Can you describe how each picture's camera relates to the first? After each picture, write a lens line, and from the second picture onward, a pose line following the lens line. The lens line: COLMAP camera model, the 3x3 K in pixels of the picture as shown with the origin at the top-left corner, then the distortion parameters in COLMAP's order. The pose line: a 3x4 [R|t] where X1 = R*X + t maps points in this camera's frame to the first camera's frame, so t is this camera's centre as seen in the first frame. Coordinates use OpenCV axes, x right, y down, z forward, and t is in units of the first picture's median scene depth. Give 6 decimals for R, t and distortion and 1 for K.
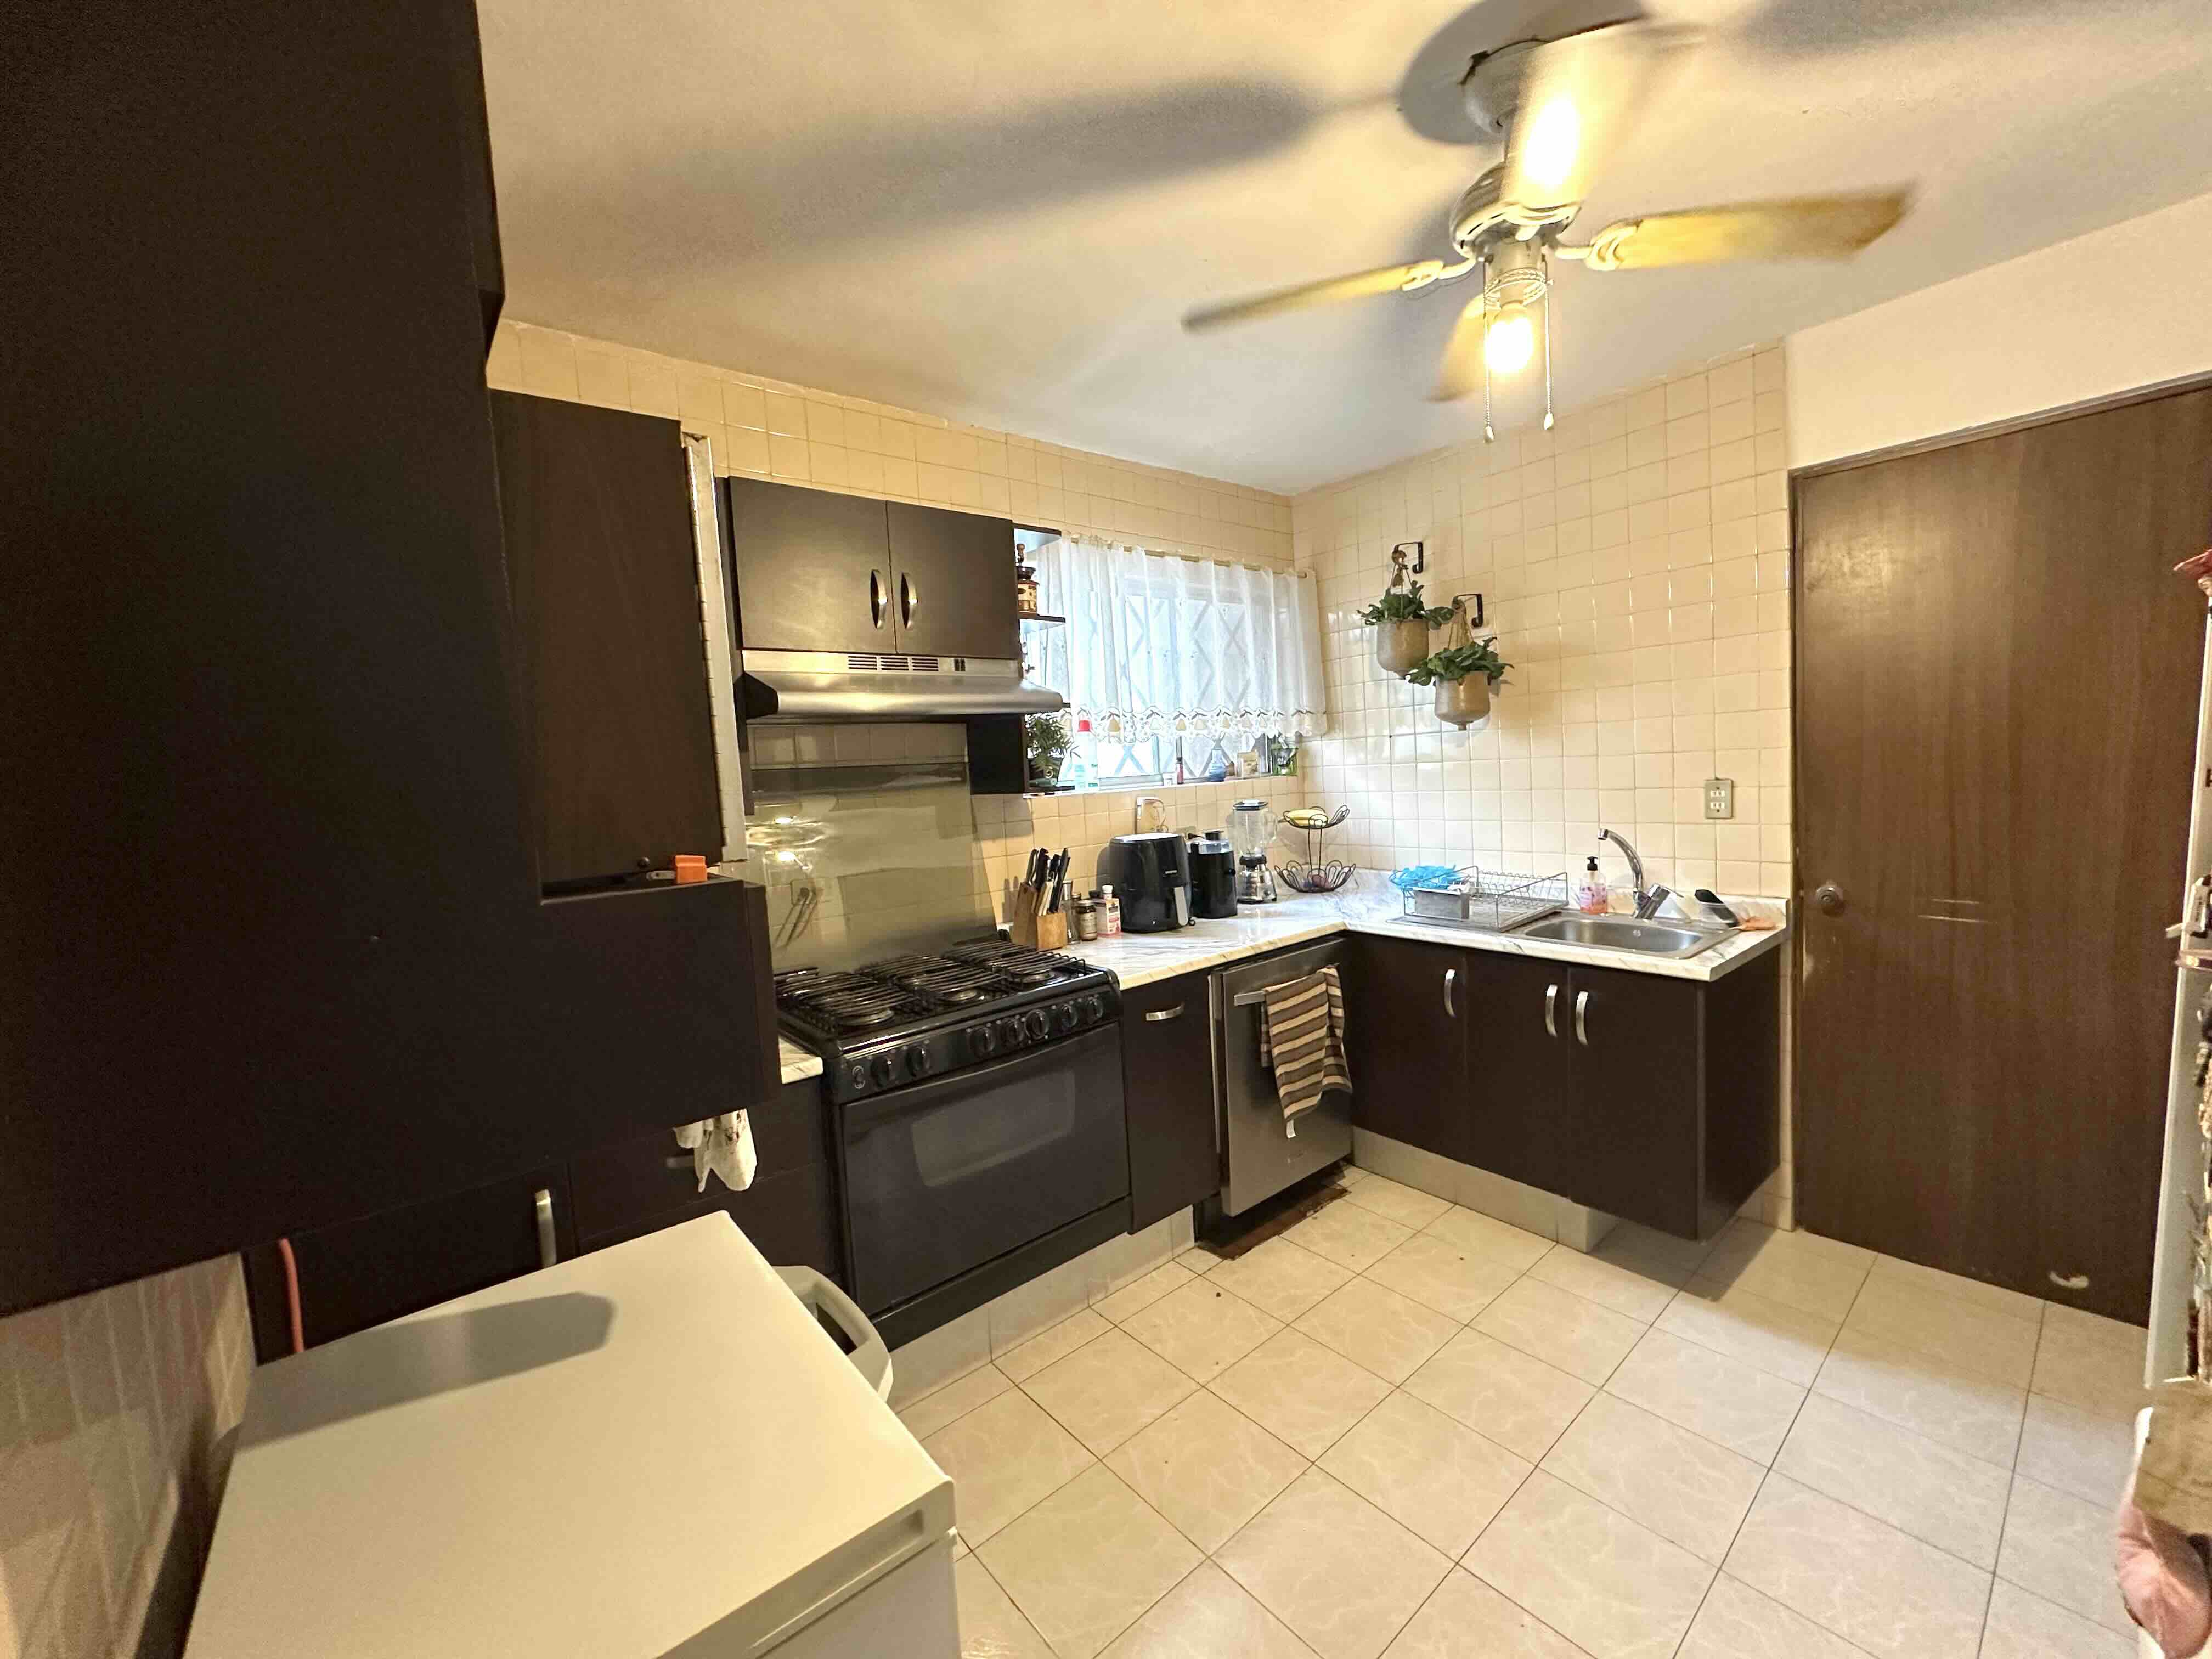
lens RADIAL K [[885.0, 0, 1106.0], [0, 885.0, 829.5], [0, 0, 1]] dist [-0.002814, 0.000045]
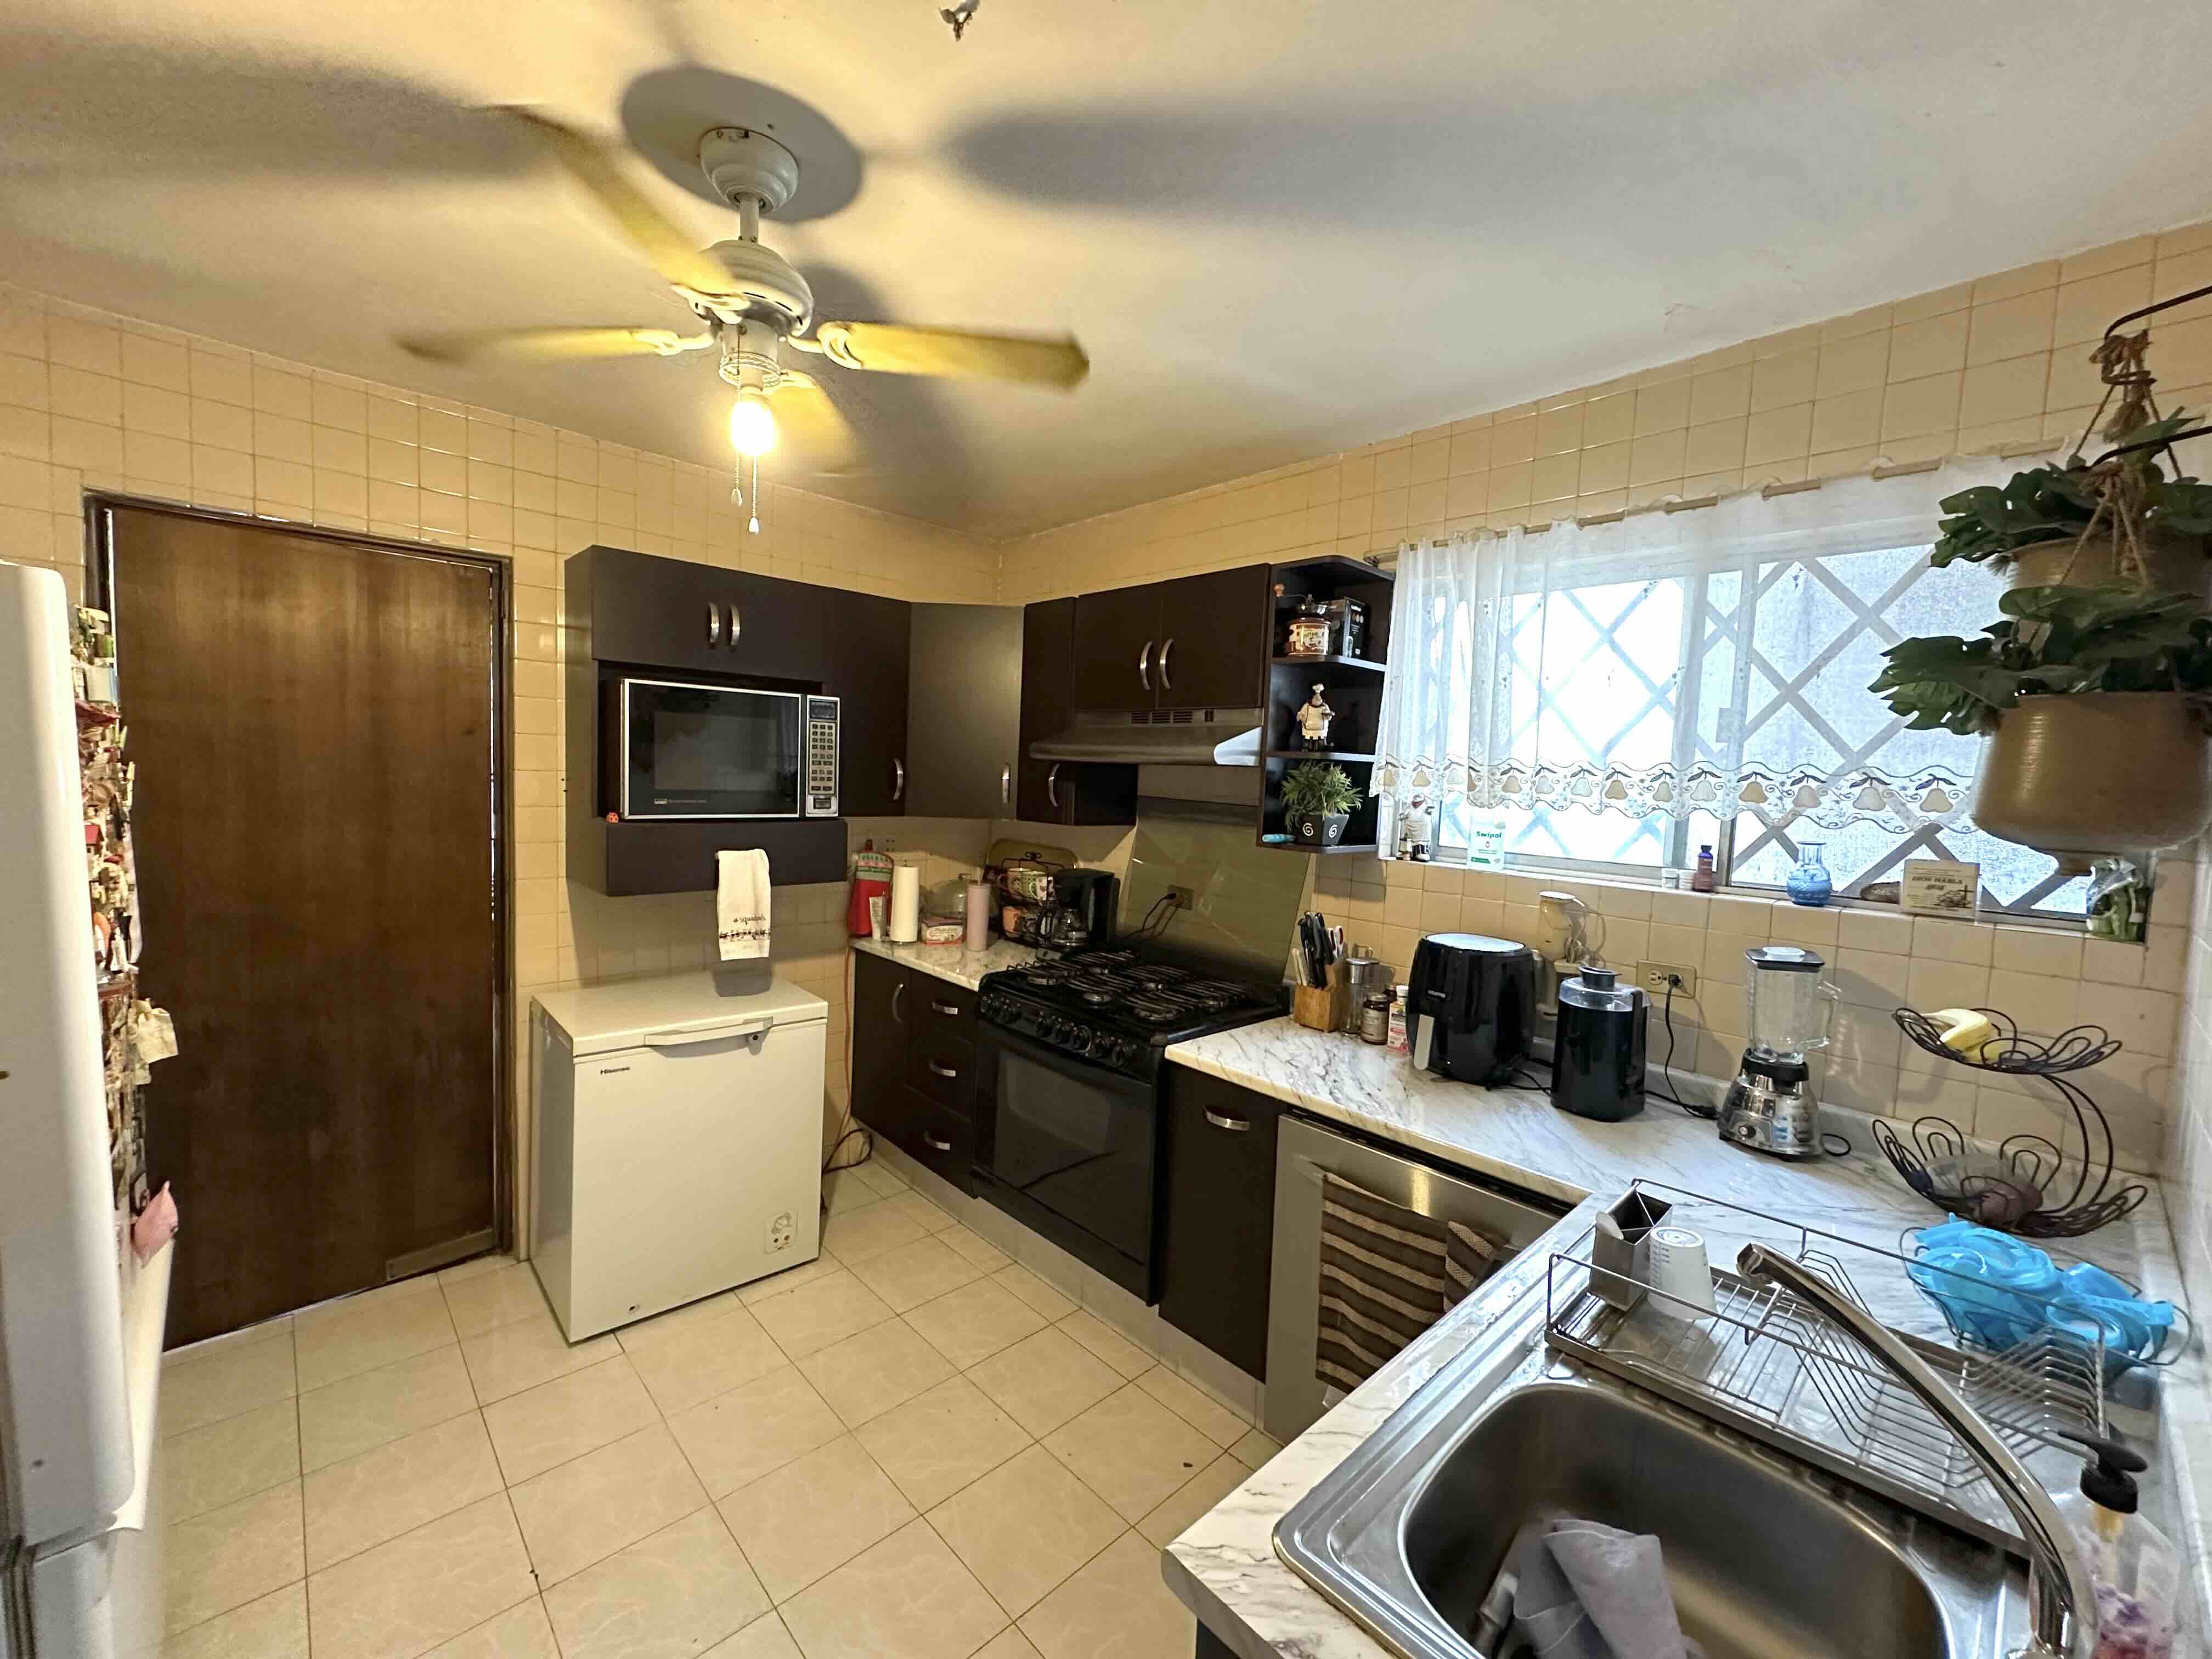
lens RADIAL K [[885.0, 0, 1106.0], [0, 885.0, 829.5], [0, 0, 1]] dist [-0.002814, 0.000045]
pose [[0.073769, 0.130898, -0.988647, 0.692007], [-0.115185, 0.985832, 0.121930, -0.129758], [0.990601, 0.104883, 0.087802, 0.621305]]
